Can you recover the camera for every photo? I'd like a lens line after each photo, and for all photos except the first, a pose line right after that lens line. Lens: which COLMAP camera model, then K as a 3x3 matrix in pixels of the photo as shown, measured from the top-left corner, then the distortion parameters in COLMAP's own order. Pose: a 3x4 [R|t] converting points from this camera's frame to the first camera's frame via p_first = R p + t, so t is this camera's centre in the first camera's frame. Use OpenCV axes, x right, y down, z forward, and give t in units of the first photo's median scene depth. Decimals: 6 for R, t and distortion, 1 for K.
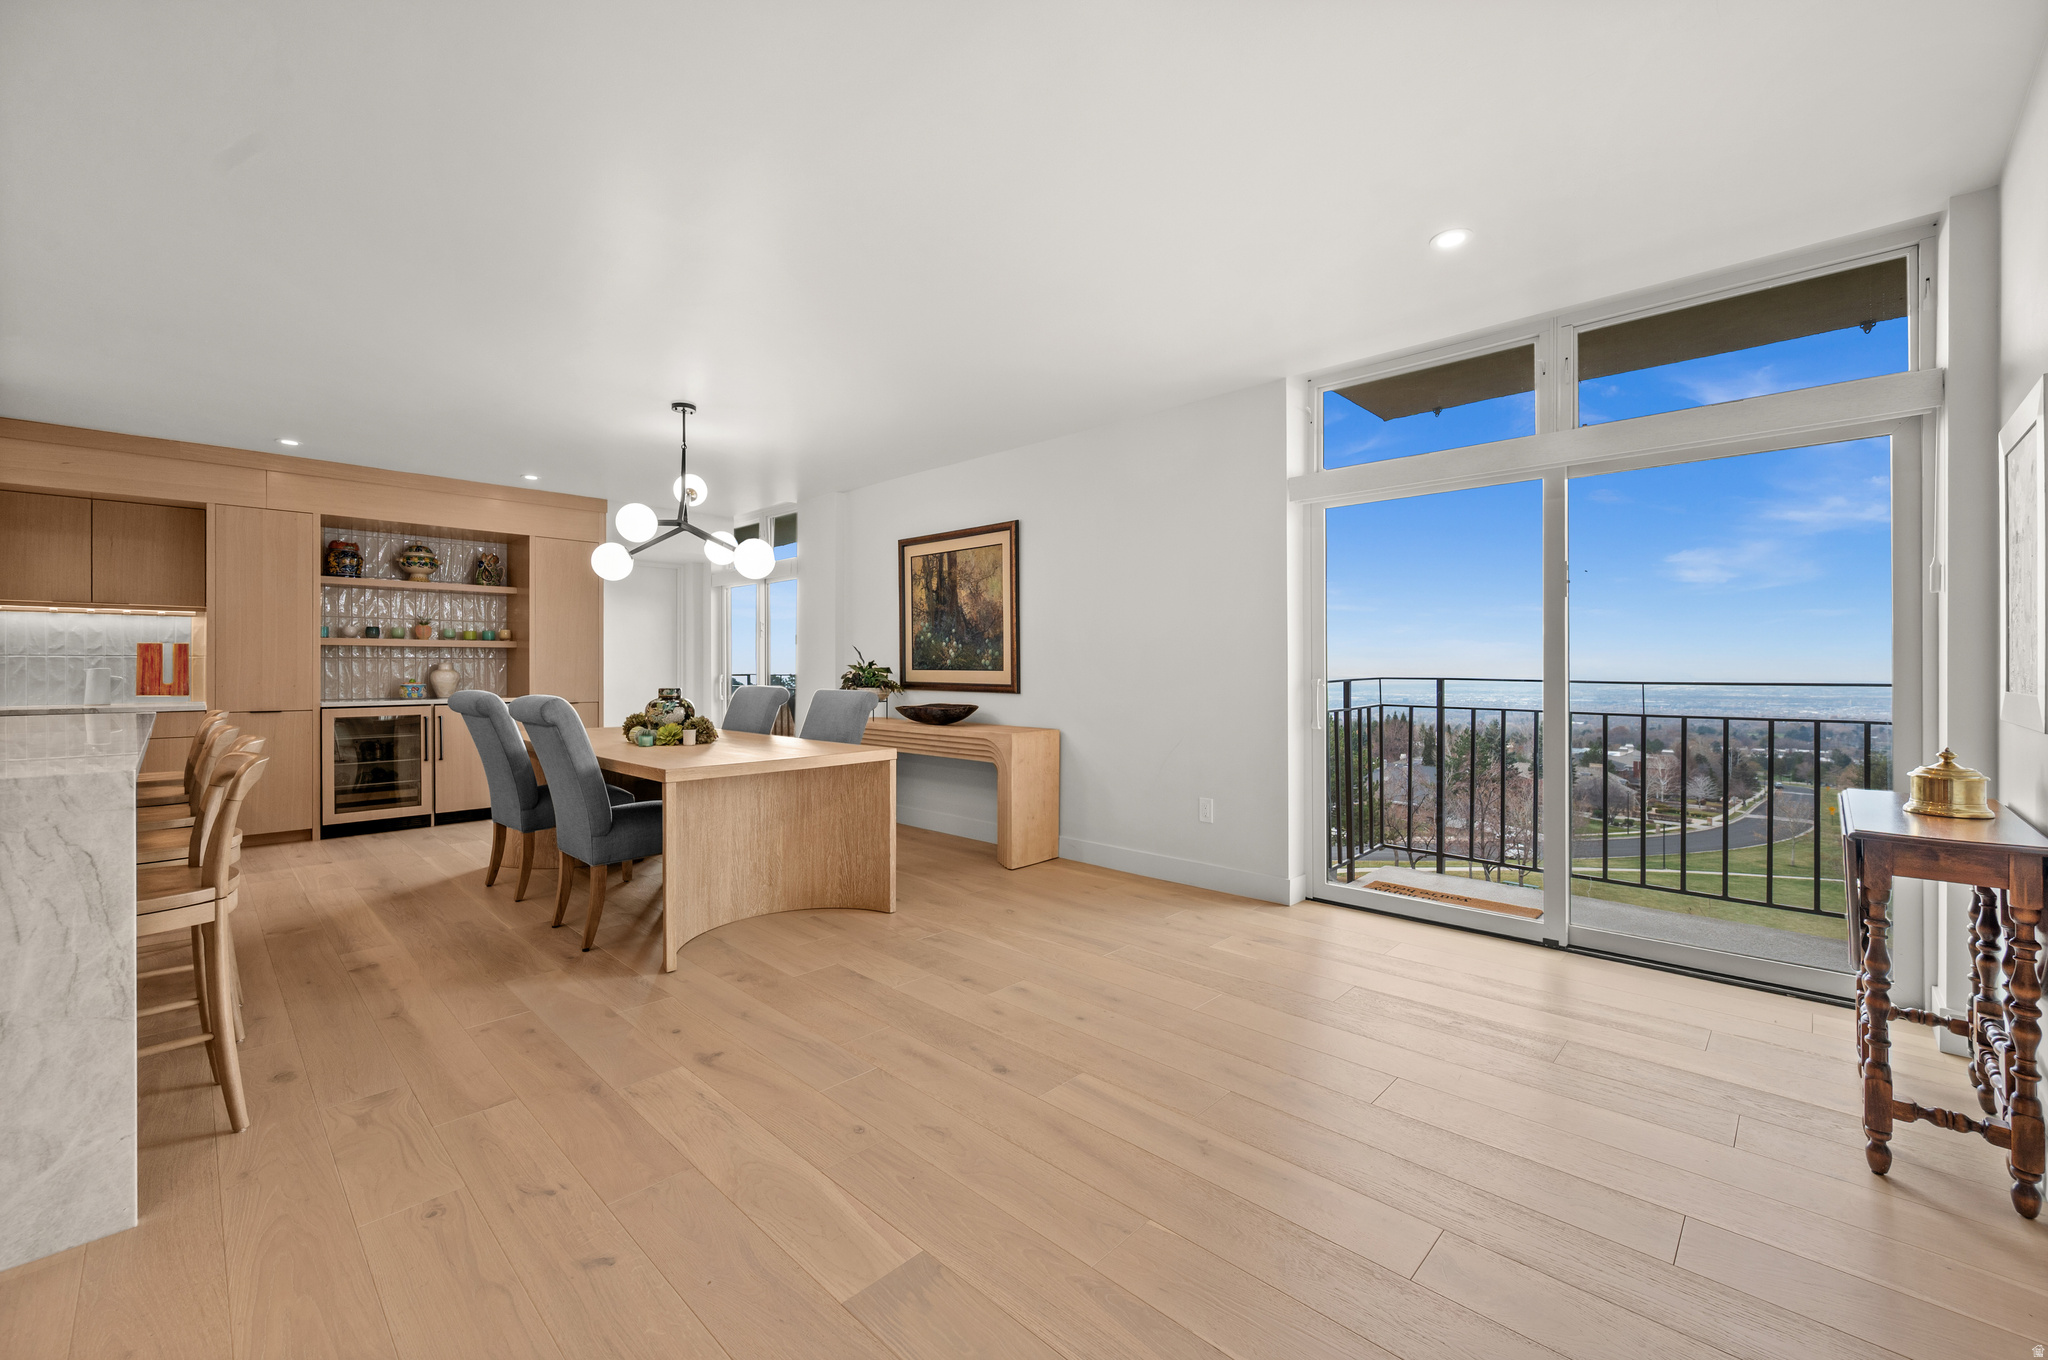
lens RADIAL K [[831.4, 0, 1052.0], [0, 831.4, 673.8], [0, 0, 1]] dist [-0.002405, -0.000057]
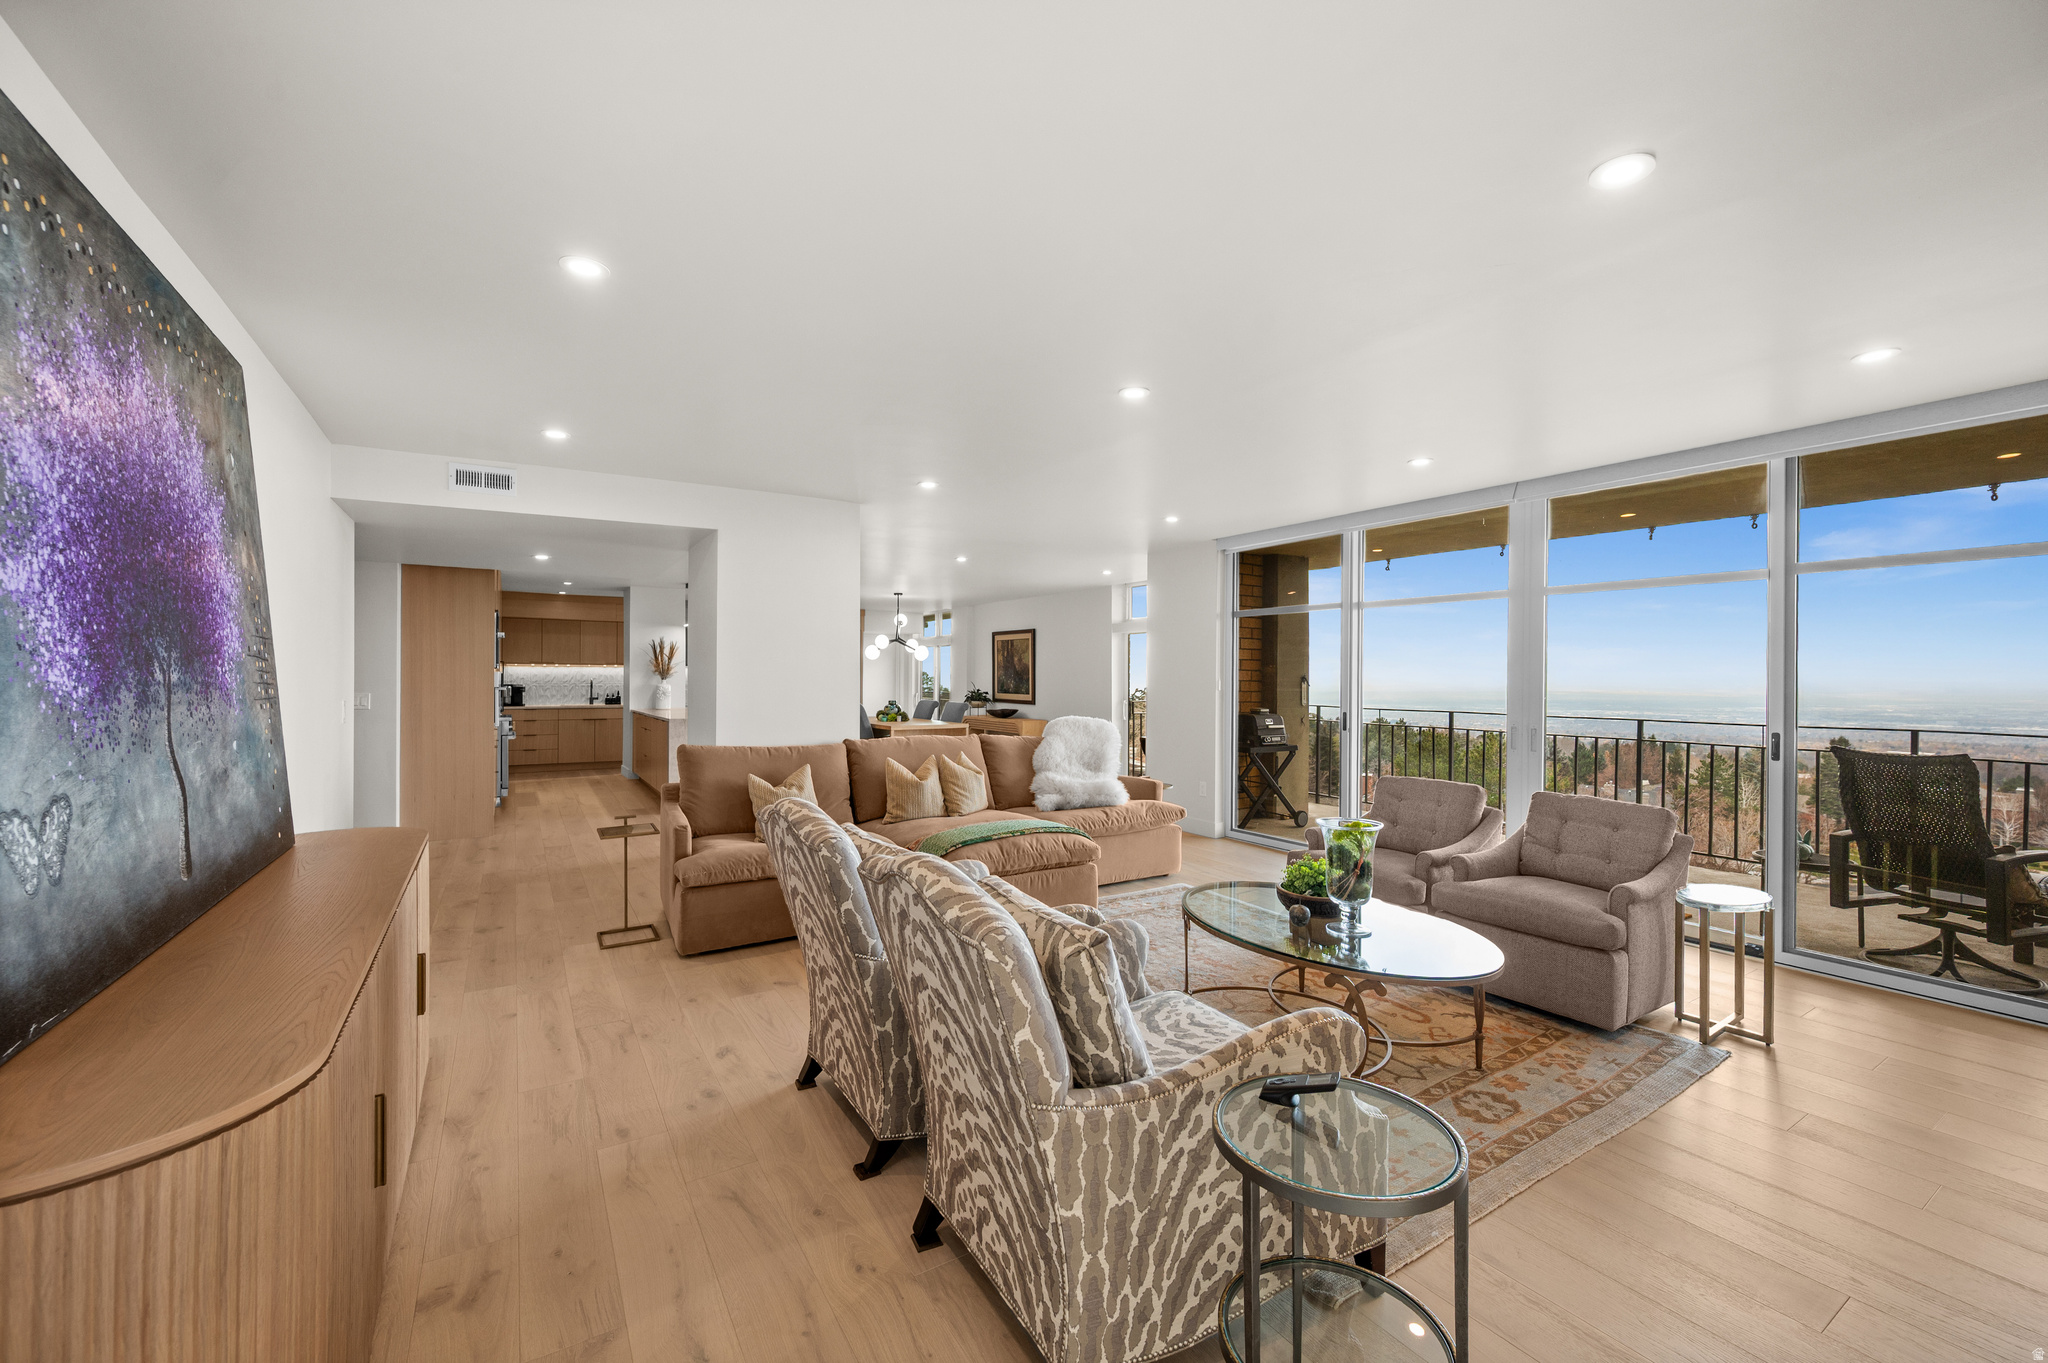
lens RADIAL K [[868.3, 0, 1060.3], [0, 868.3, 683.9], [0, 0, 1]] dist [-0.000715, -0.000014]
pose [[0.970200, 0.008318, -0.242164, 0.598165], [-0.008873, 0.999960, -0.001199, -0.030529], [0.242145, 0.003312, 0.970235, -1.276365]]
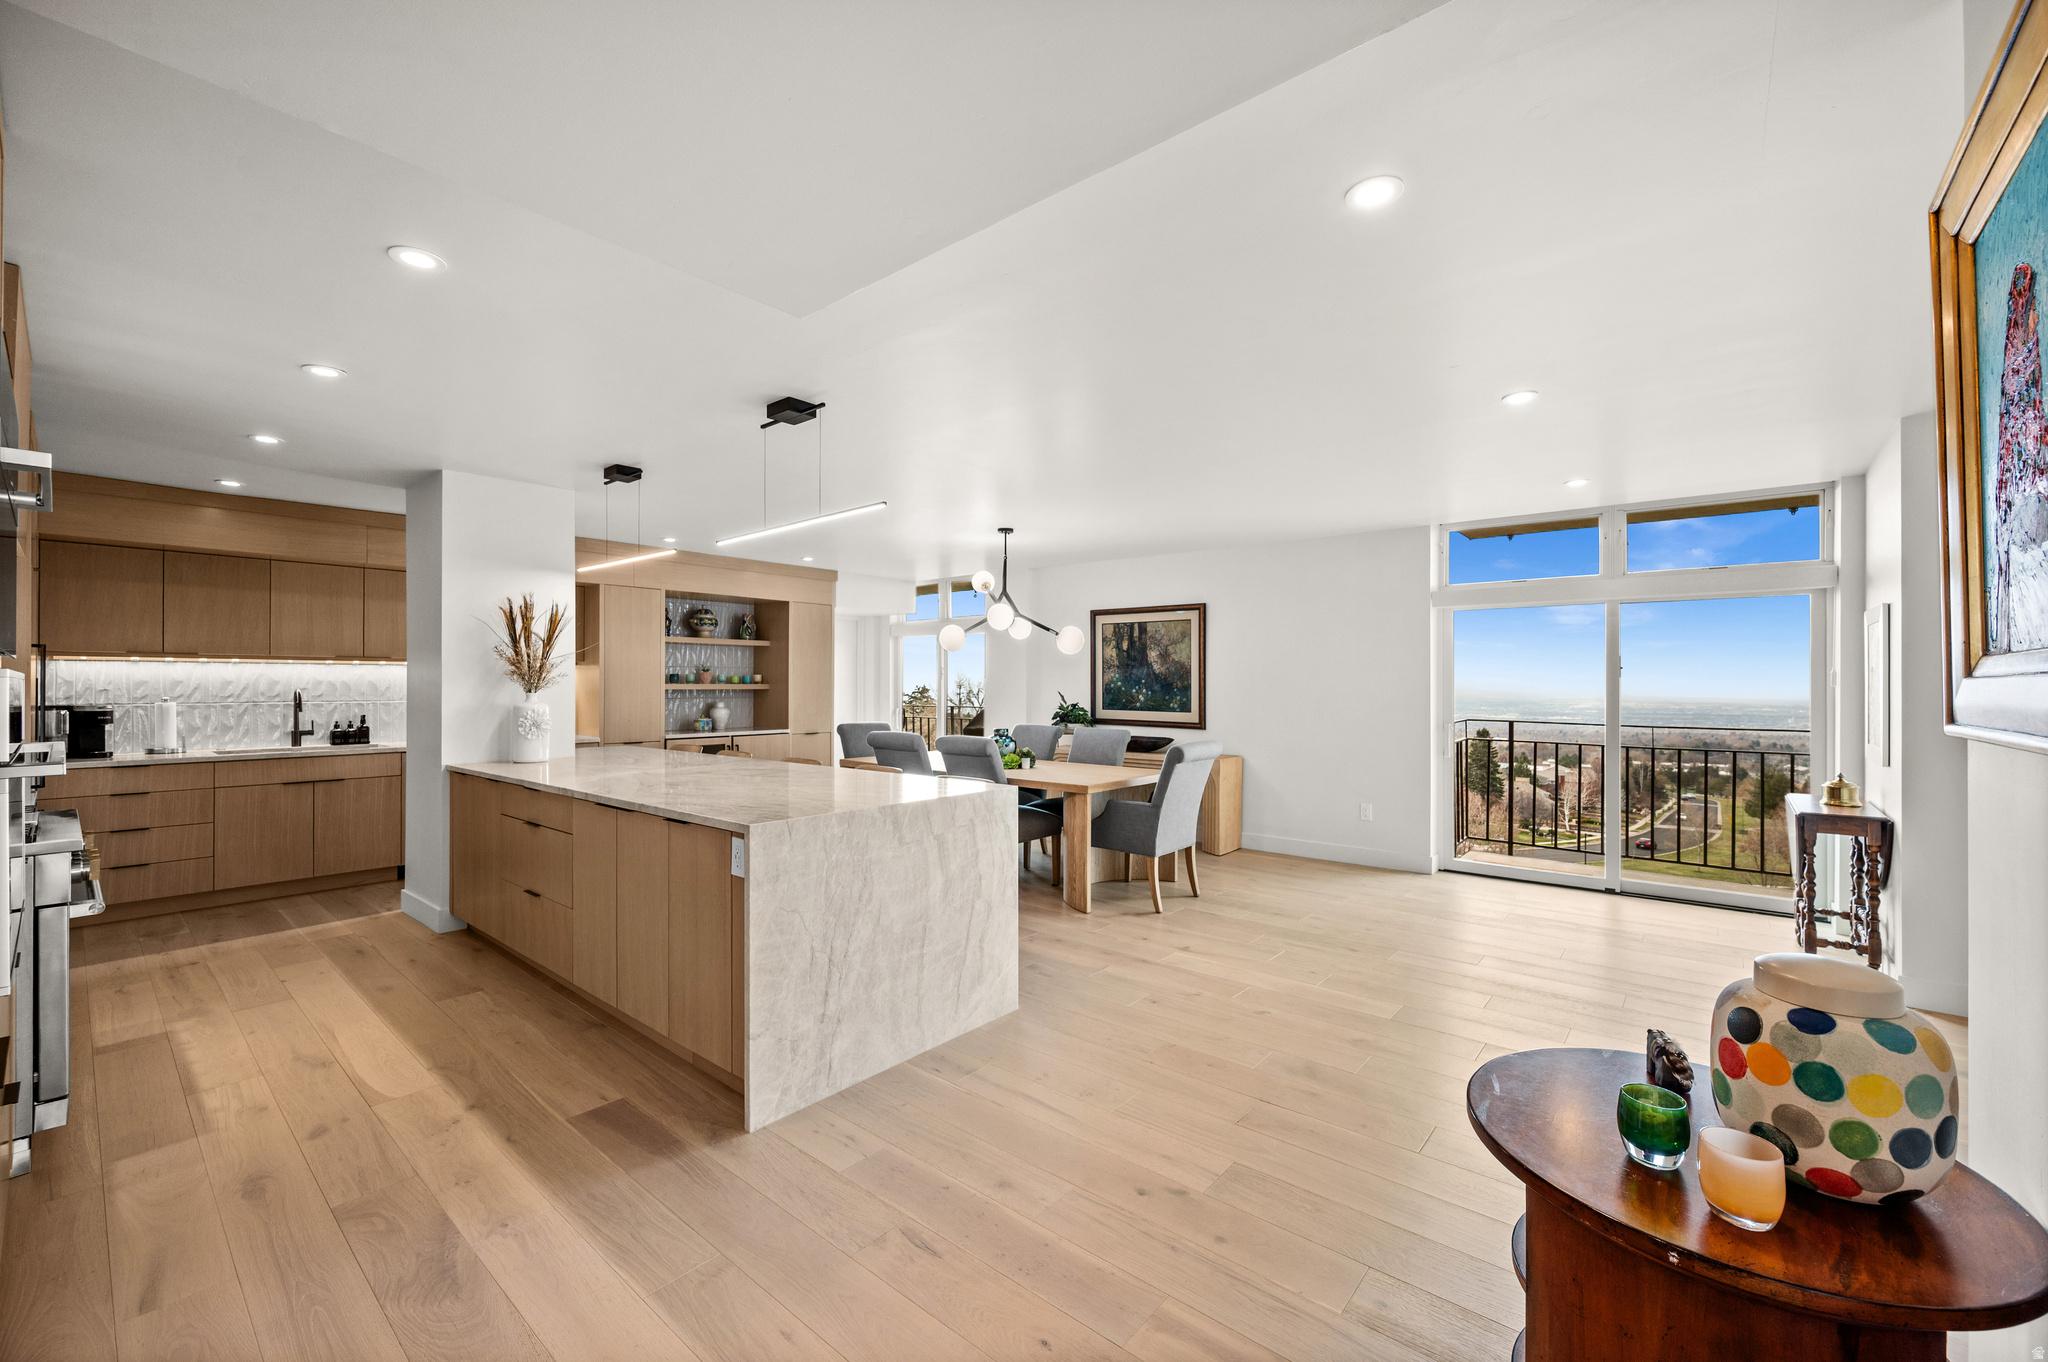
lens RADIAL K [[832.4, 0, 1047.1], [0, 832.4, 686.1], [0, 0, 1]] dist [-0.002795, -0.000374]
pose [[0.997820, 0.004076, 0.065870, -0.386169], [-0.003839, 0.999986, -0.003720, -0.041352], [-0.065885, 0.003459, 0.997821, -0.350177]]
